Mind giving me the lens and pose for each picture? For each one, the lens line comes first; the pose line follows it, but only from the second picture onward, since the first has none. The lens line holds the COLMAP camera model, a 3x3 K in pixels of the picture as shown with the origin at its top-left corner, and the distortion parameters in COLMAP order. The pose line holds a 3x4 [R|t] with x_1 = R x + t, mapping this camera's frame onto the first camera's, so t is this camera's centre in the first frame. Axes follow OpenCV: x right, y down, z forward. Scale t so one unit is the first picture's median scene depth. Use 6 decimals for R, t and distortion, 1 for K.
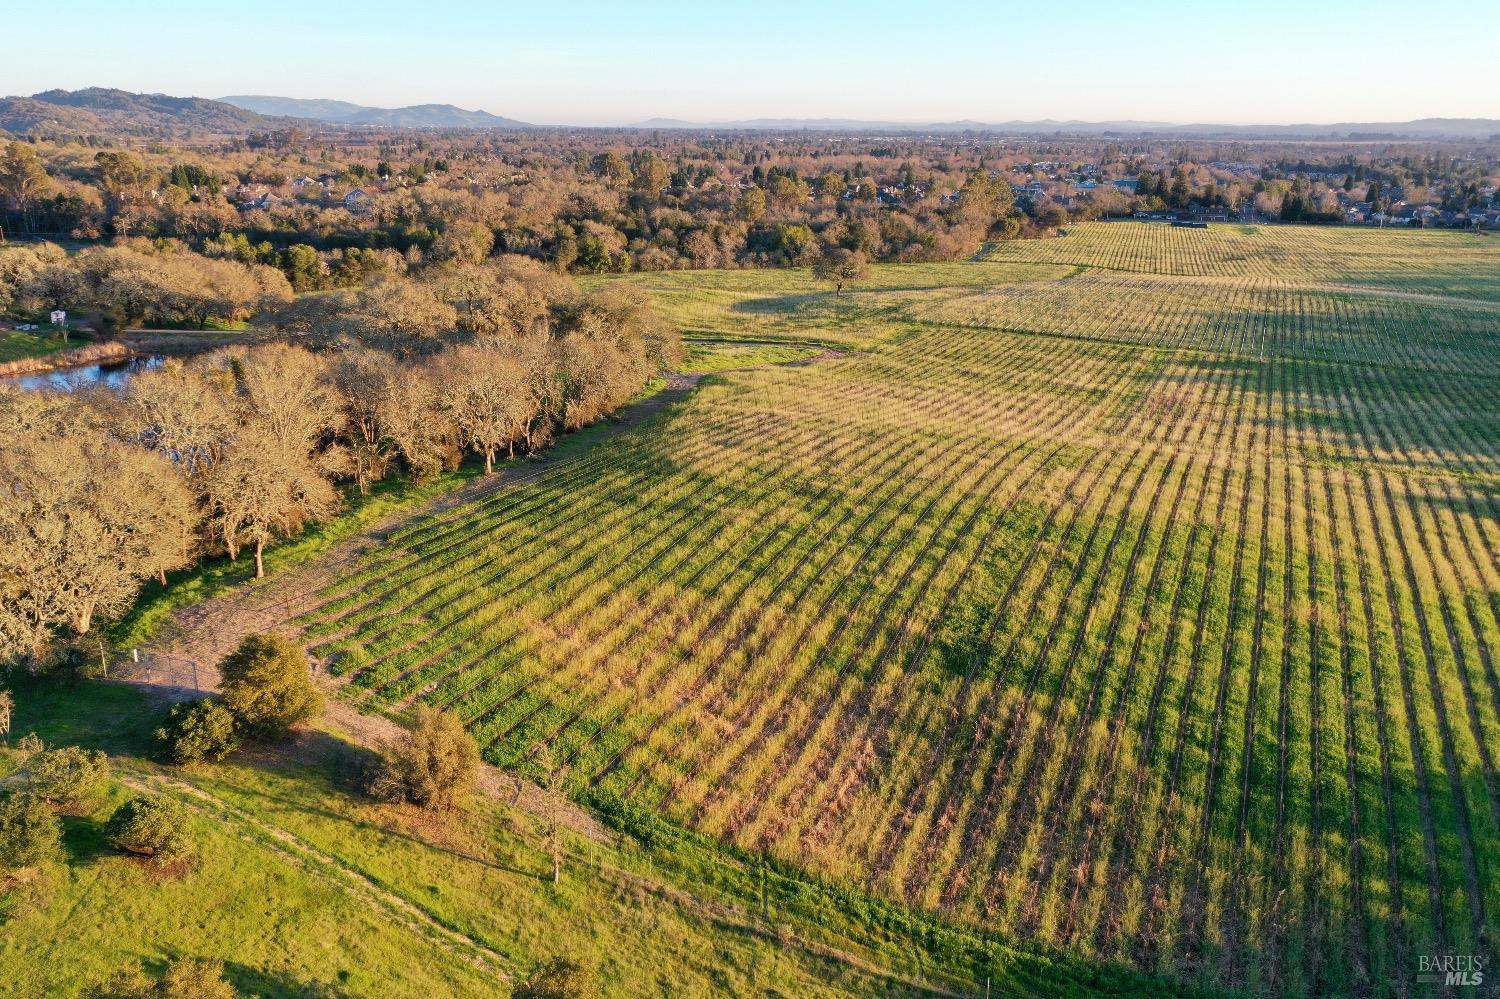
lens RADIAL K [[1231.1, 0, 749.9], [0, 1231.1, 494.8], [0, 0, 1]] dist [0.002138, -0.006610]
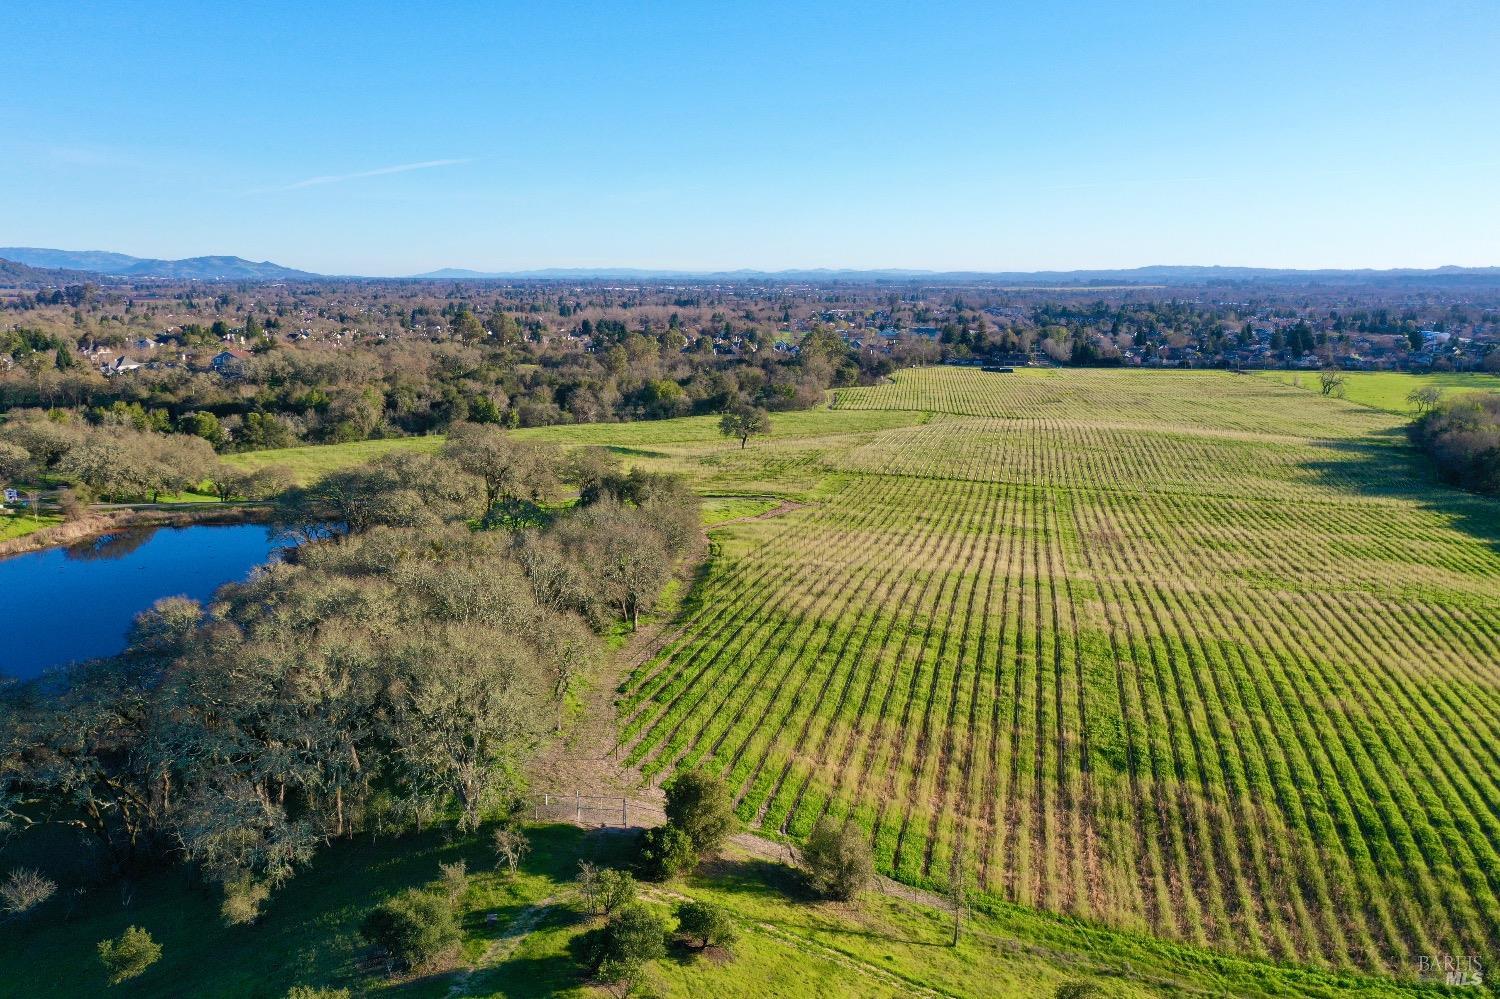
lens RADIAL K [[1207.4, 0, 749.3], [0, 1207.4, 502.3], [0, 0, 1]] dist [0.000519, -0.003610]
pose [[0.985341, -0.036716, 0.166600, -0.355104], [0.053860, 0.993570, -0.099584, -0.022421], [-0.161873, 0.107097, 0.980983, -0.163748]]
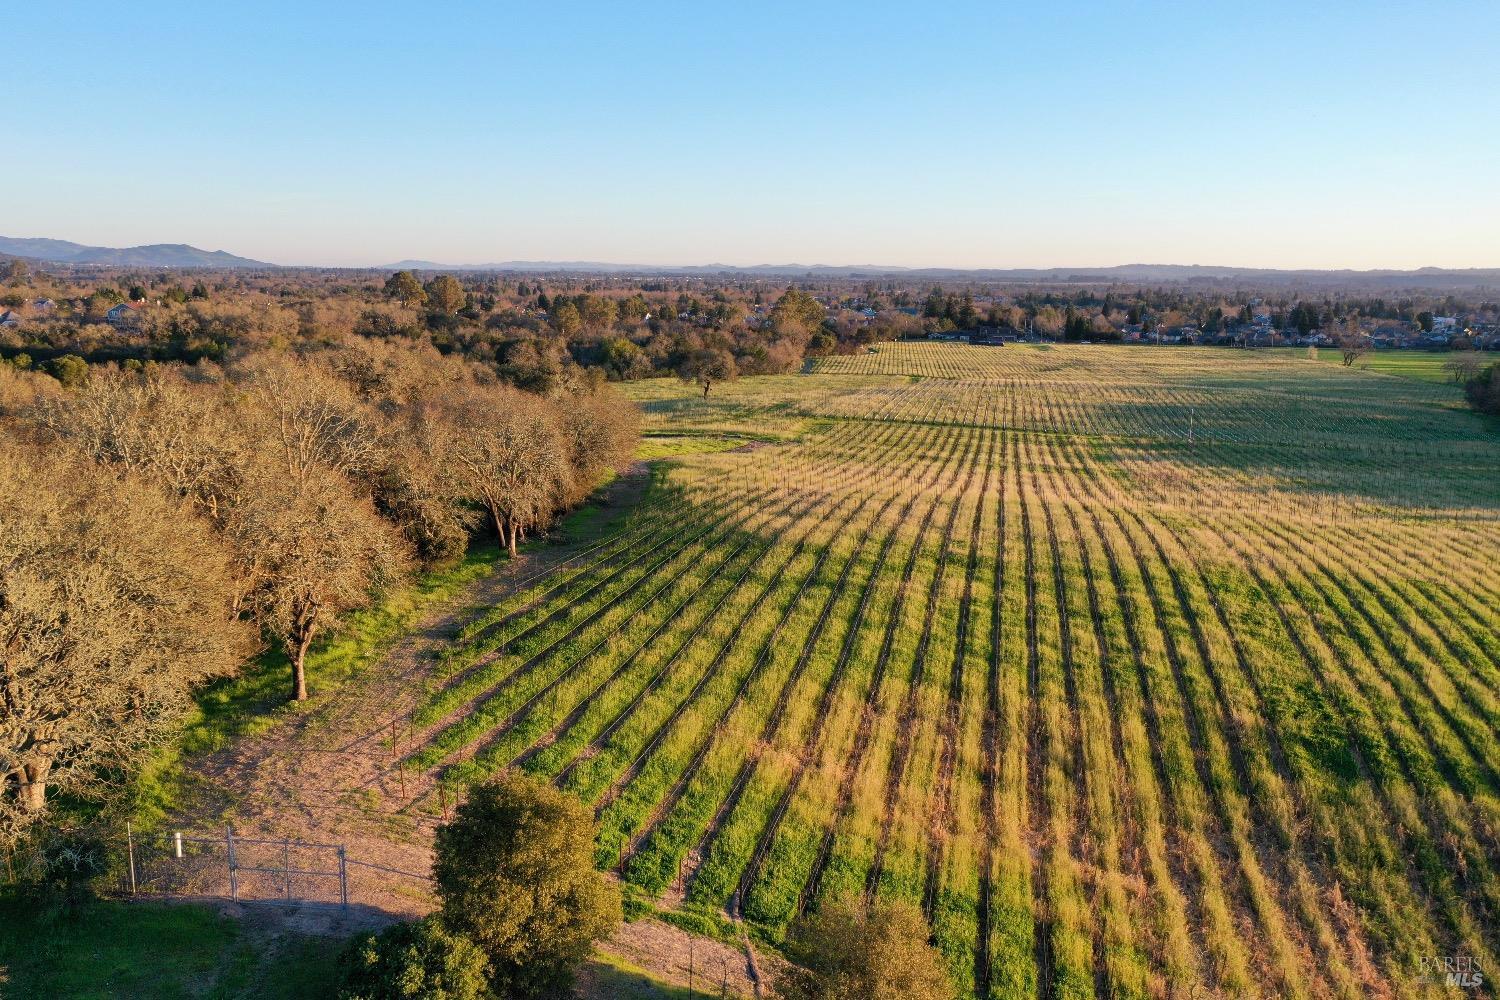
lens RADIAL K [[1236.2, 0, 749.6], [0, 1236.2, 495.8], [0, 0, 1]] dist [-0.004434, -0.005093]
pose [[0.981134, -0.029951, 0.190995, -0.259863], [0.050784, 0.993160, -0.105135, 0.037587], [-0.186540, 0.112852, 0.975944, 0.314541]]
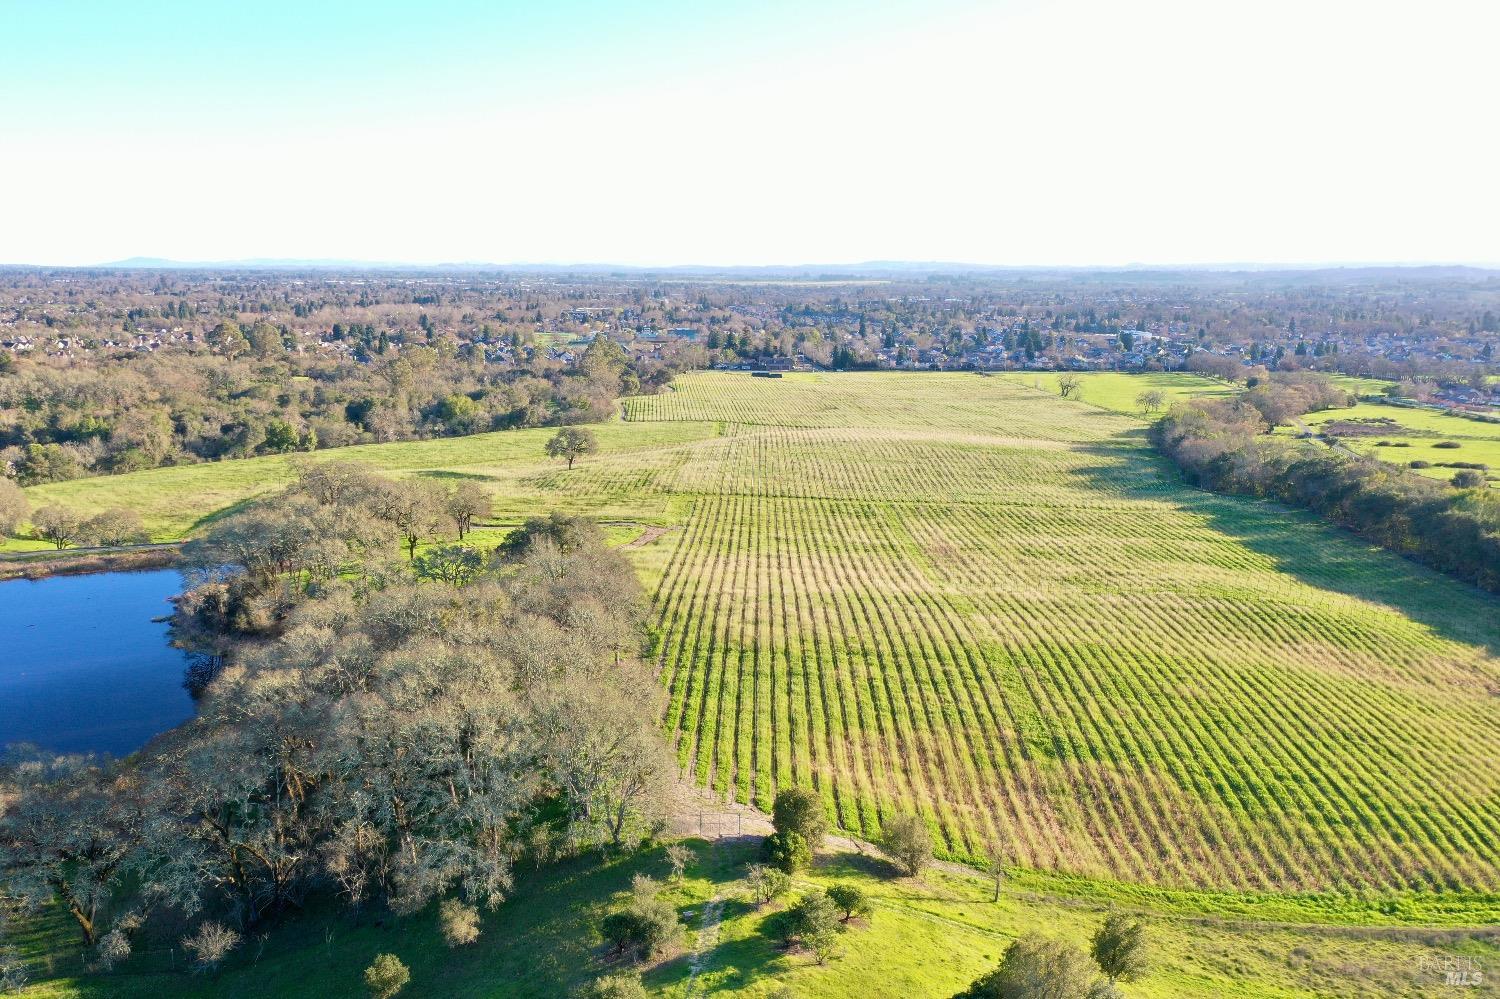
lens RADIAL K [[1219.4, 0, 748.7], [0, 1219.4, 506.3], [0, 0, 1]] dist [0.004445, -0.010071]
pose [[0.925335, -0.072524, 0.372151, -0.672982], [0.107426, 0.991463, -0.073895, -0.091296], [-0.363614, 0.108357, 0.925226, -0.320942]]
